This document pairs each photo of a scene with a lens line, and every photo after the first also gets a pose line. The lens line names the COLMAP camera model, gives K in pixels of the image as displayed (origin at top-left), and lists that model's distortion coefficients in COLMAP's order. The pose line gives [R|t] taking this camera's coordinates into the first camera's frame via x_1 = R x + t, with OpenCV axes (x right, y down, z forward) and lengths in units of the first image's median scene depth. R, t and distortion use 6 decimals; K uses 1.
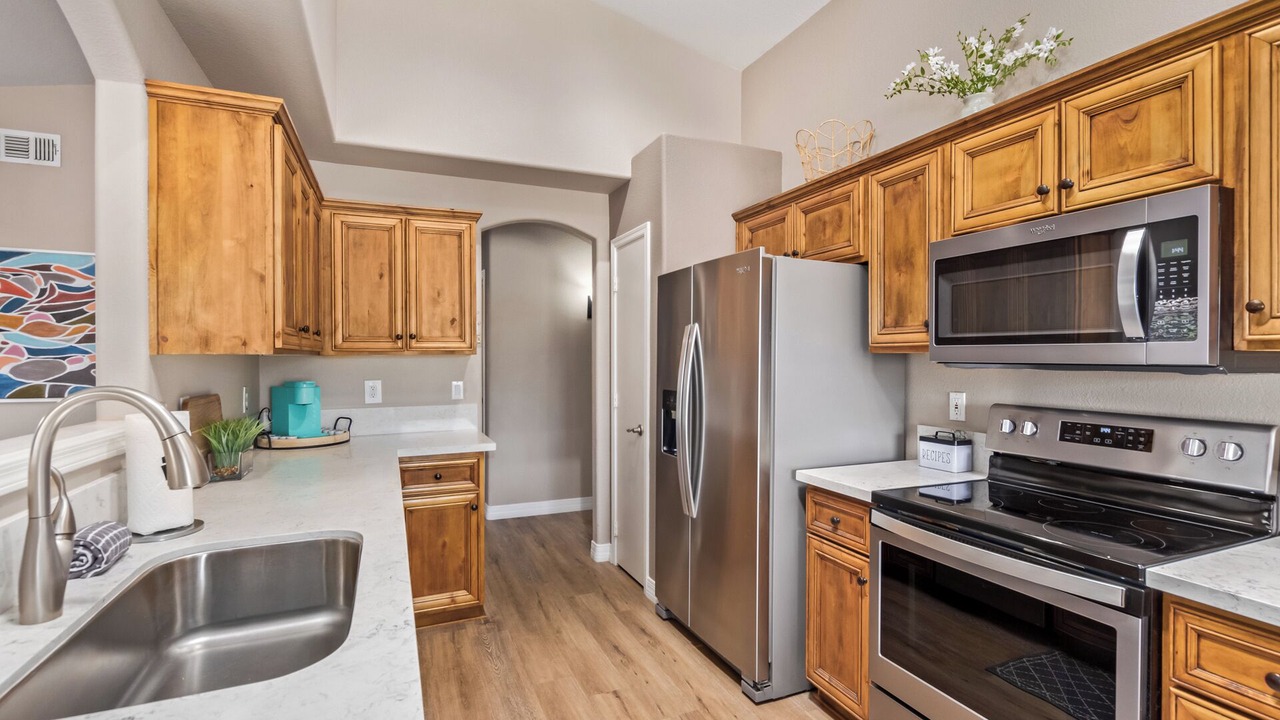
lens RADIAL K [[591.5, 0, 643.9], [0, 591.5, 359.9], [0, 0, 1]] dist [0.004279, -0.002089]
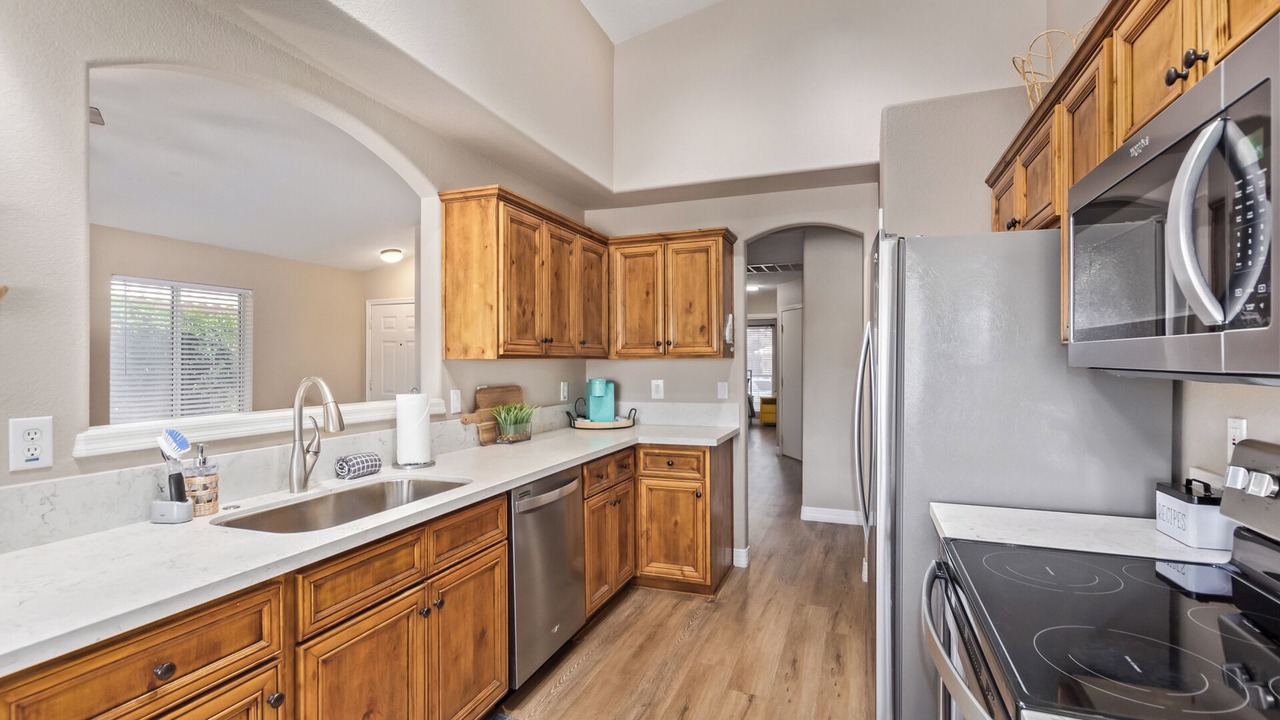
lens RADIAL K [[591.5, 0, 644.4], [0, 591.5, 360.1], [0, 0, 1]] dist [0.004279, -0.002089]
pose [[0.723583, -0.001488, -0.690236, 0.505569], [-0.001976, 0.999989, -0.004227, -0.000421], [0.690234, 0.004423, 0.723572, 0.148008]]
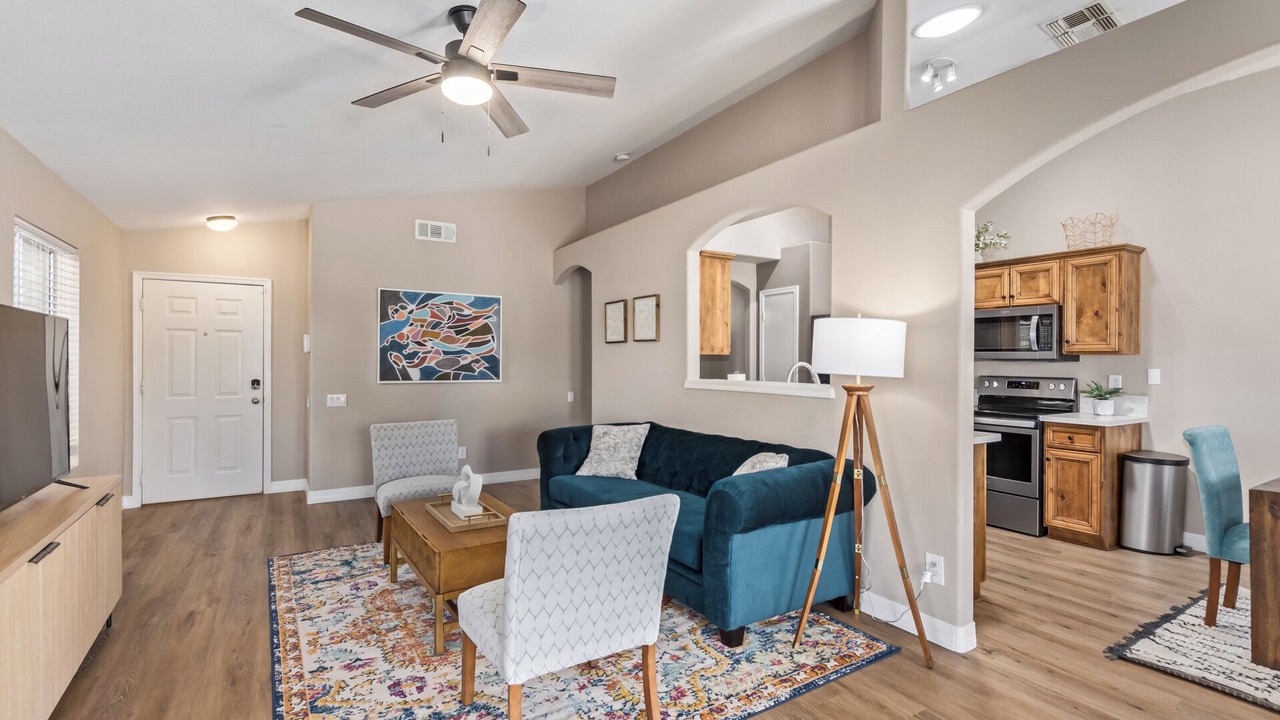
lens RADIAL K [[591.5, 0, 651.1], [0, 591.5, 363.7], [0, 0, 1]] dist [0.004279, -0.002089]
pose [[0.987066, 0.001608, 0.160305, -1.056503], [-0.001735, 0.999998, 0.000654, 0.022235], [-0.160304, -0.000924, 0.987067, -1.112354]]
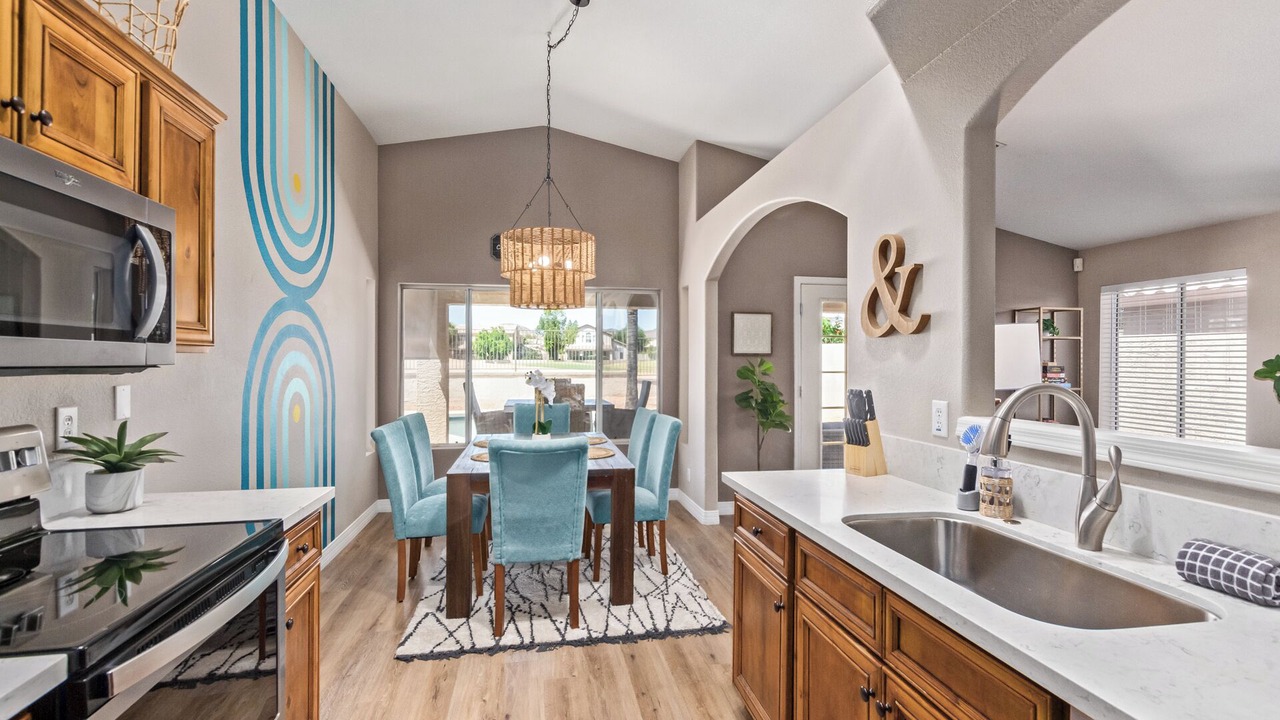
lens RADIAL K [[591.5, 0, 648.0], [0, 591.5, 366.3], [0, 0, 1]] dist [0.004279, -0.002089]
pose [[-0.977291, -0.006622, 0.211798, -0.112108], [-0.003604, 0.999886, 0.014633, -0.004578], [-0.211871, 0.013537, -0.977204, 1.070993]]
